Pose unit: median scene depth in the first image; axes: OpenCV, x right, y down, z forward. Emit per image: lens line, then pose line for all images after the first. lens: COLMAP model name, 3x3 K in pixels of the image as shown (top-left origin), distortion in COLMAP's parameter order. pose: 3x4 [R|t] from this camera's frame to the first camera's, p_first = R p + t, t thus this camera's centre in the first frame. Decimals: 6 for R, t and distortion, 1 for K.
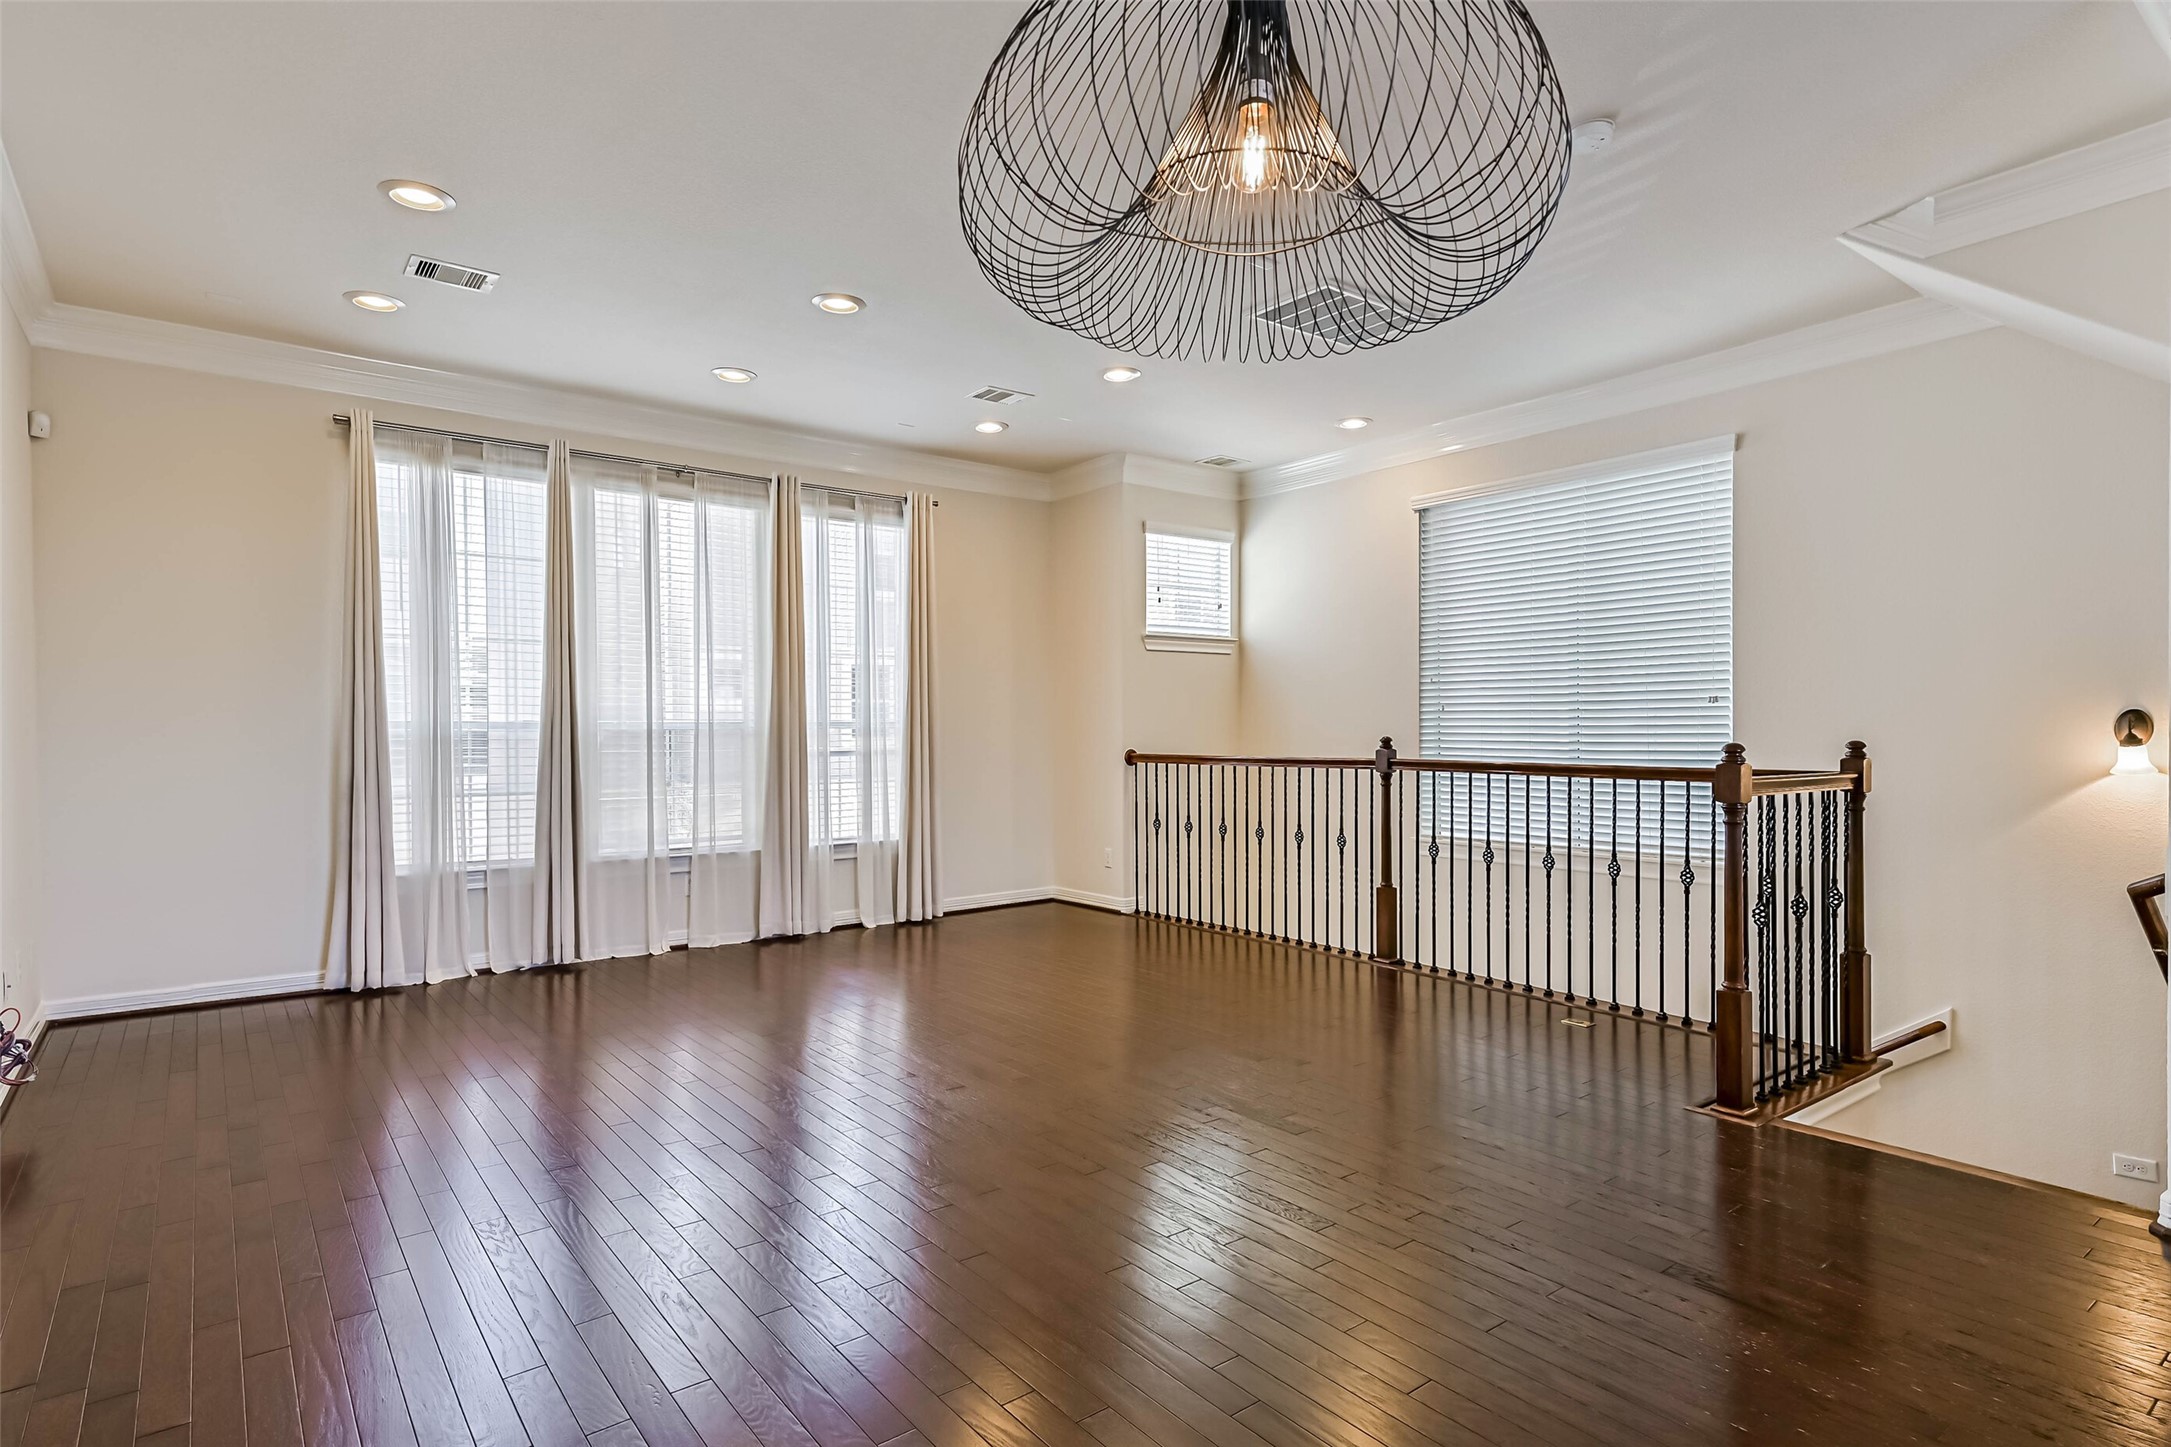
lens RADIAL K [[1068.3, 0, 1094.3], [0, 1068.3, 720.4], [0, 0, 1]] dist [0.040922, -0.017895]
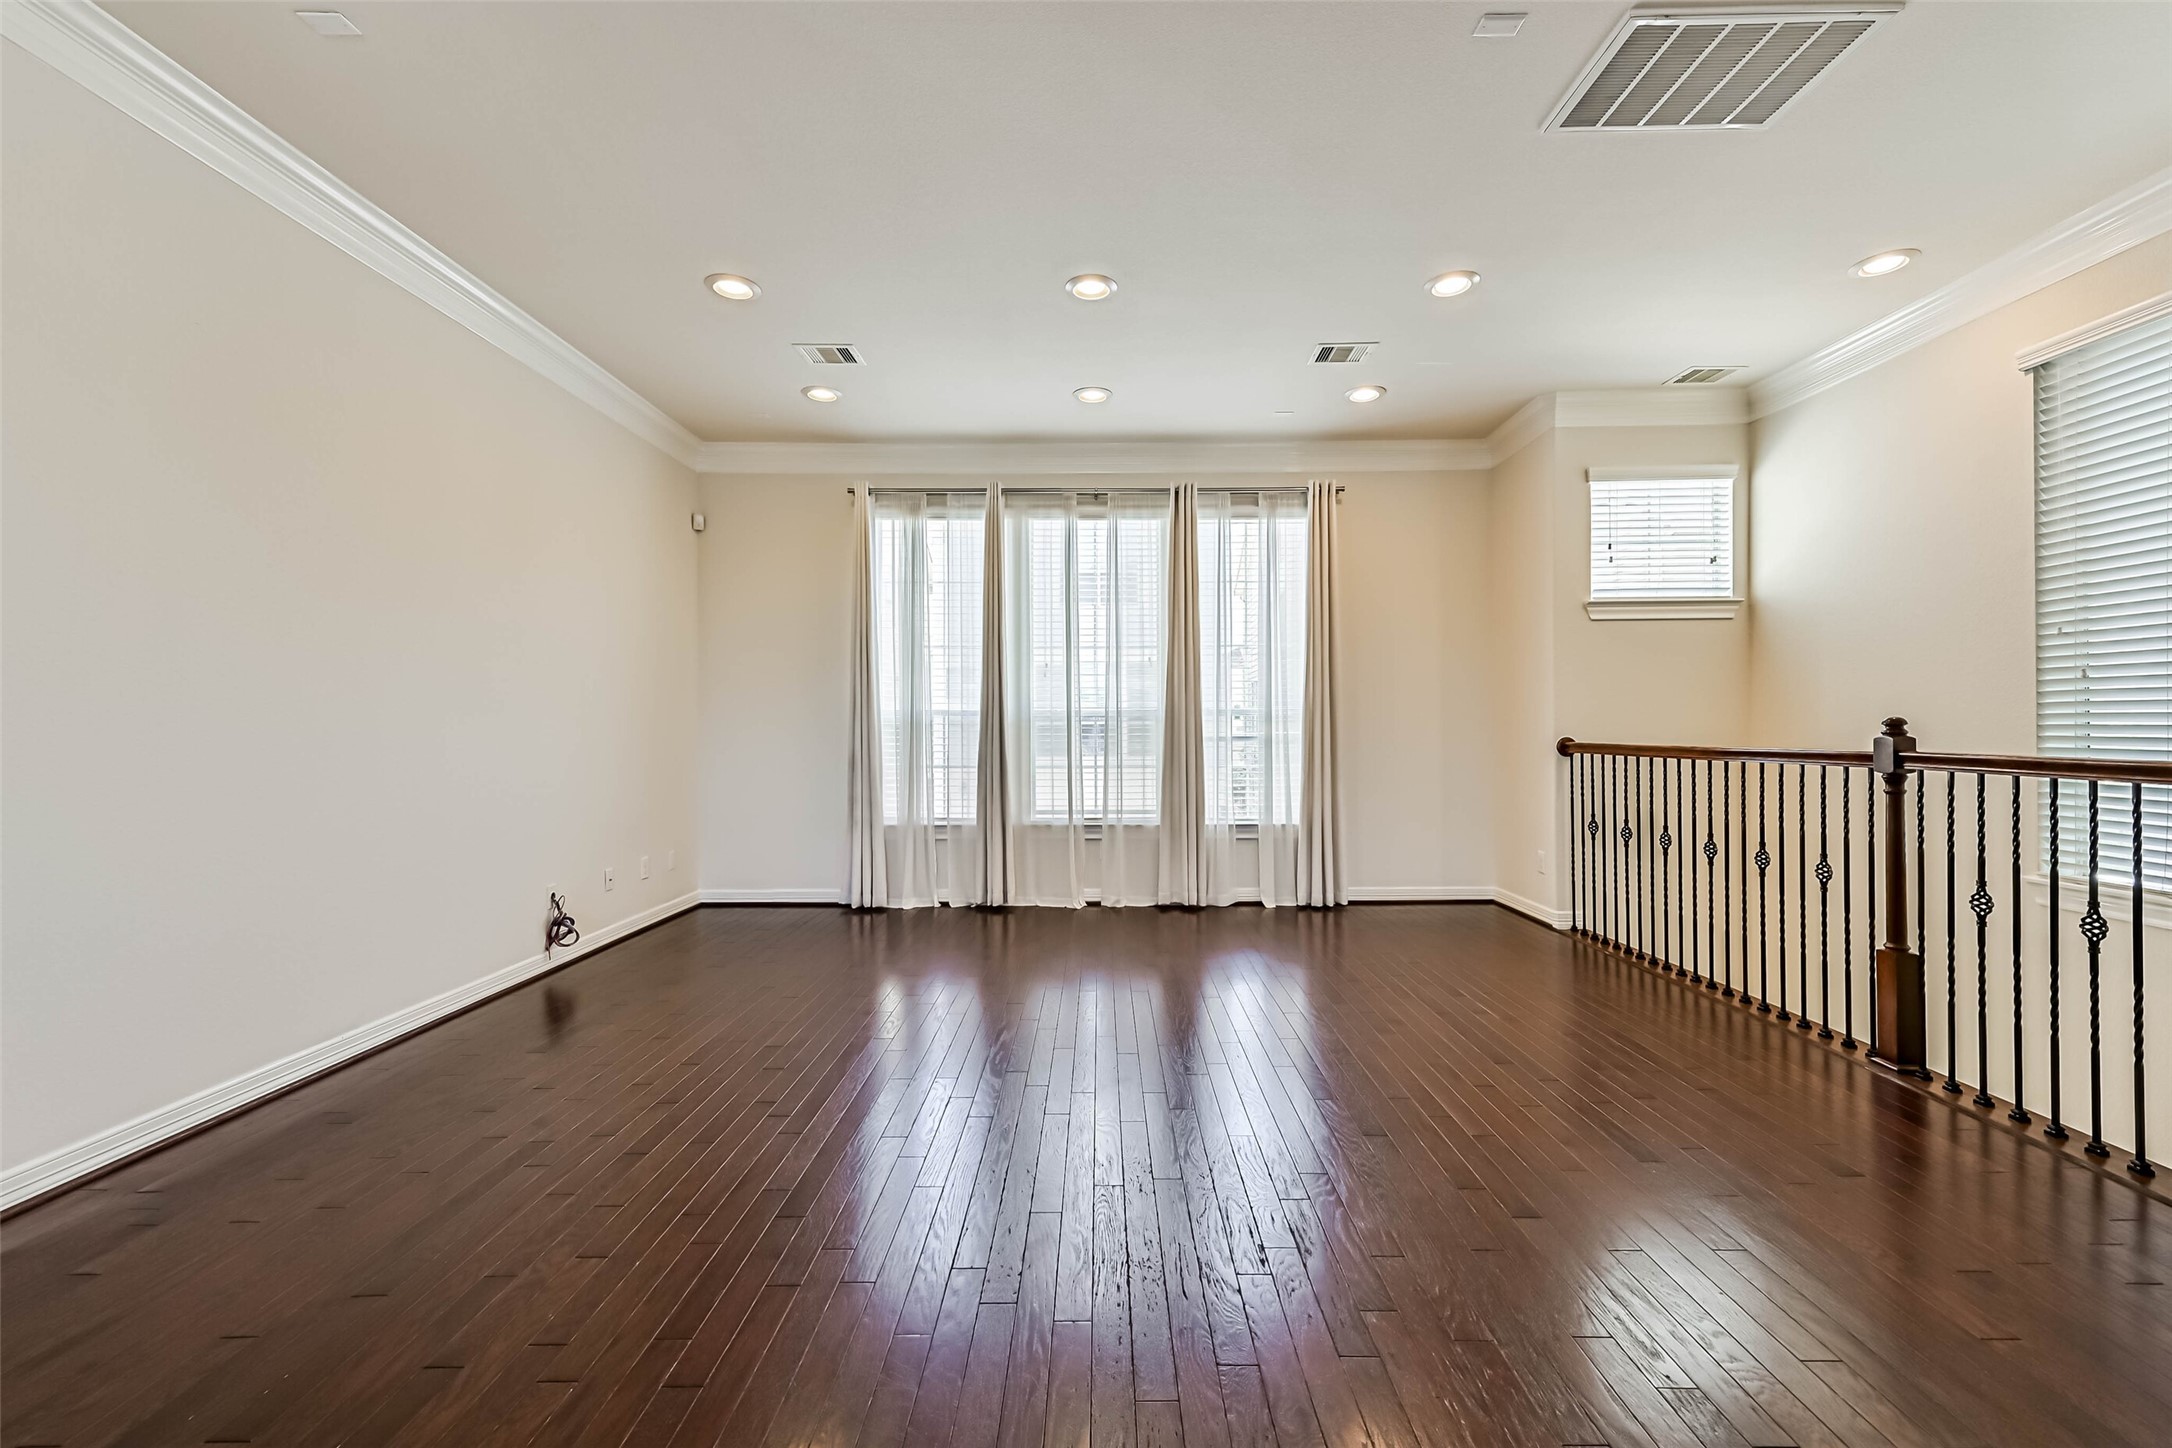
lens RADIAL K [[878.2, 0, 1090.3], [0, 878.2, 720.2], [0, 0, 1]] dist [0.029593, -0.008886]
pose [[0.798559, -0.004246, -0.601901, 0.180495], [0.006142, 0.999981, 0.001095, 0.011423], [0.601885, -0.004572, 0.798570, 0.236620]]
